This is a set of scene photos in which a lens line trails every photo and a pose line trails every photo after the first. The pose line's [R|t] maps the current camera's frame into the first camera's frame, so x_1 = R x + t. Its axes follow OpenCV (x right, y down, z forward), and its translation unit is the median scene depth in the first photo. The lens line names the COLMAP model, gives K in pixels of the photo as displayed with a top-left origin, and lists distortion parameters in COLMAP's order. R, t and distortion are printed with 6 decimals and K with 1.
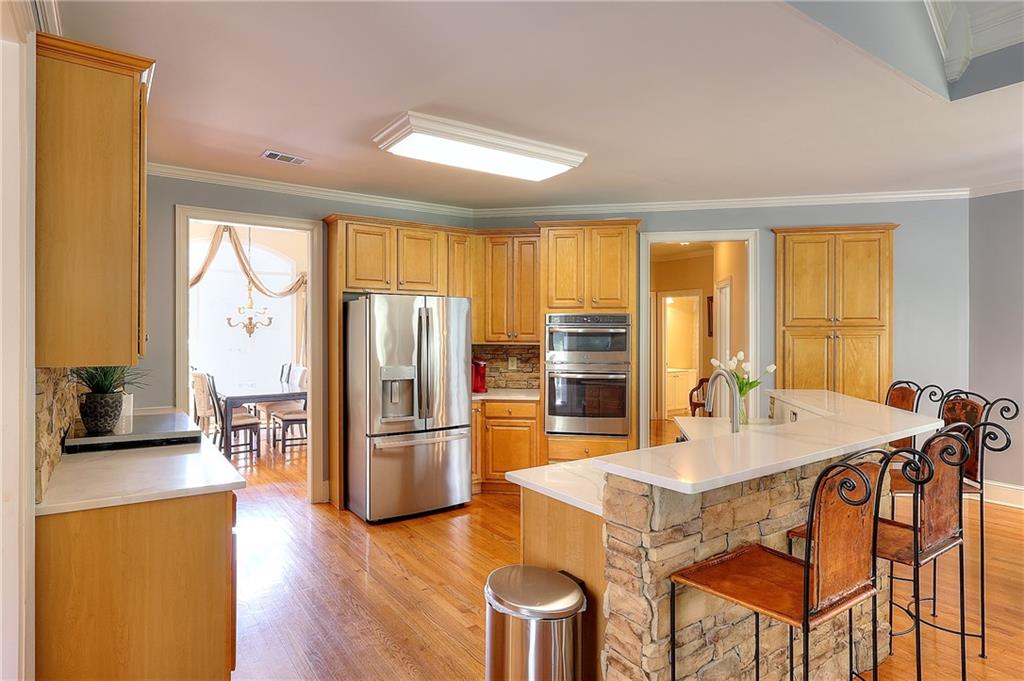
lens RADIAL K [[571.5, 0, 510.5], [0, 571.5, 336.8], [0, 0, 1]] dist [0.004140, 0.000507]
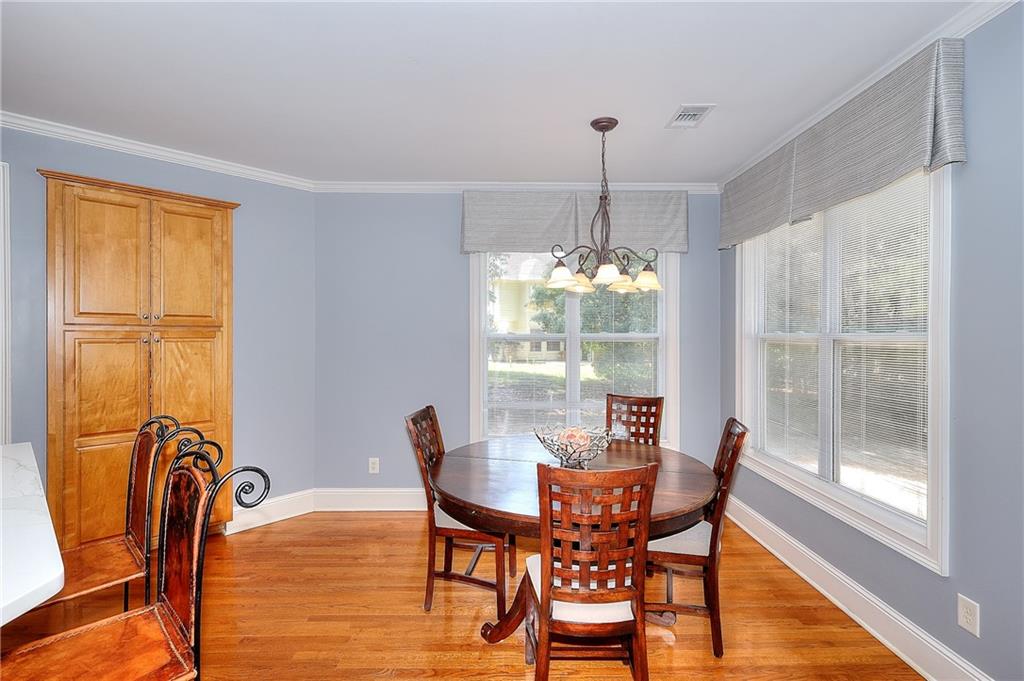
lens RADIAL K [[473.2, 0, 509.6], [0, 473.2, 338.2], [0, 0, 1]] dist [-0.002599, -0.000225]
pose [[0.558471, -0.000228, 0.829524, 0.325400], [0.000674, 1.000000, -0.000179, -0.002244], [-0.829524, 0.000659, 0.558471, 0.290095]]
